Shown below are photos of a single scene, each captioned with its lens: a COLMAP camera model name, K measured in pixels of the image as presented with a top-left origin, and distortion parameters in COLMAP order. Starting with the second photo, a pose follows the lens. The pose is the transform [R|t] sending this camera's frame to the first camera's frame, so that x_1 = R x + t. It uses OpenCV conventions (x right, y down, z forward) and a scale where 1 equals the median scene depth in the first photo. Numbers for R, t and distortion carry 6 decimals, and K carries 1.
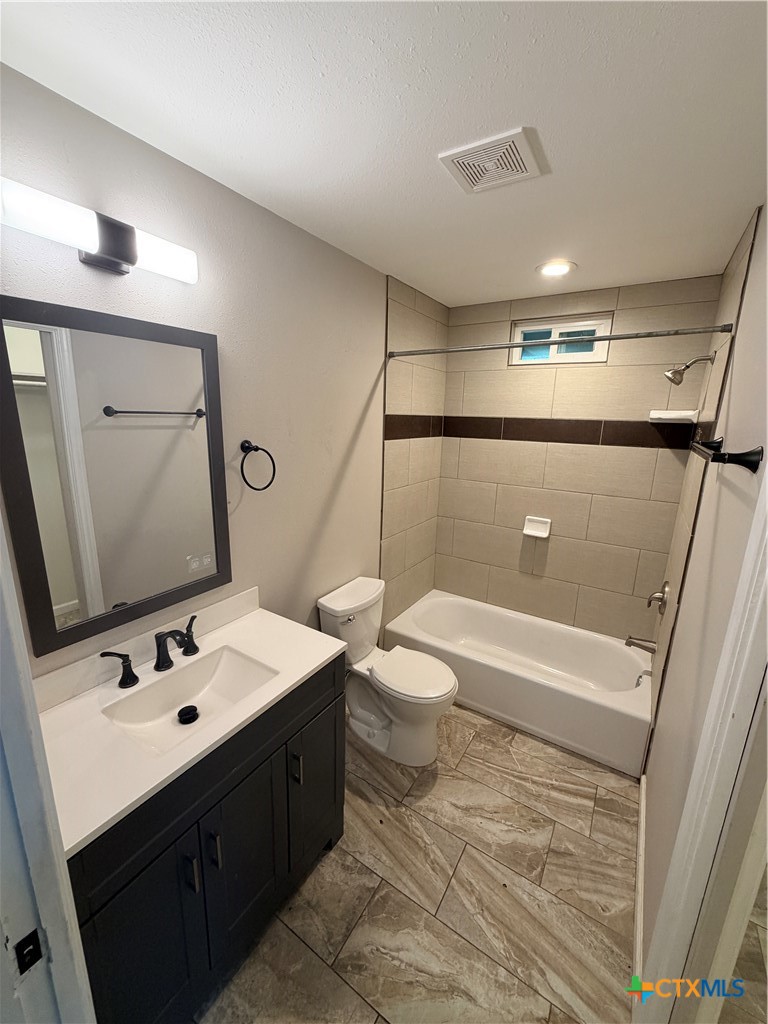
lens RADIAL K [[409.2, 0, 384.6], [0, 409.2, 508.6], [0, 0, 1]] dist [0.000121, 0.000296]
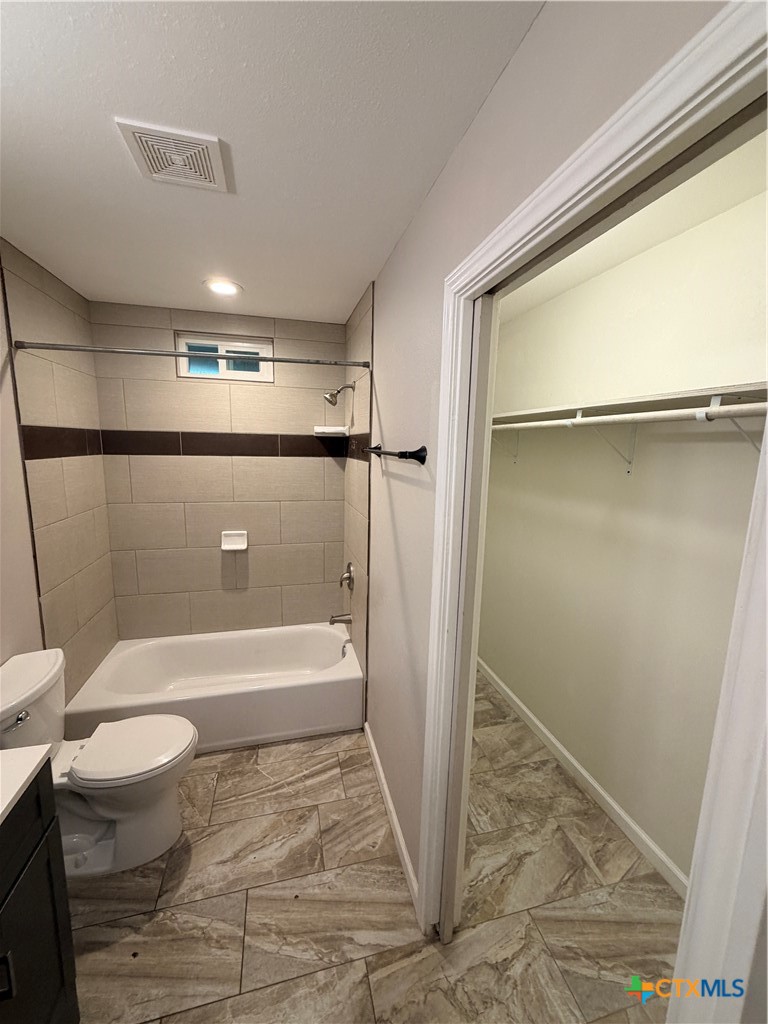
lens RADIAL K [[409.2, 0, 384.6], [0, 409.2, 508.6], [0, 0, 1]] dist [0.000121, 0.000296]
pose [[0.680863, -0.127031, 0.721311, -0.117279], [0.160703, 0.986756, 0.022087, 0.006200], [-0.714563, 0.100879, 0.692259, 0.051950]]
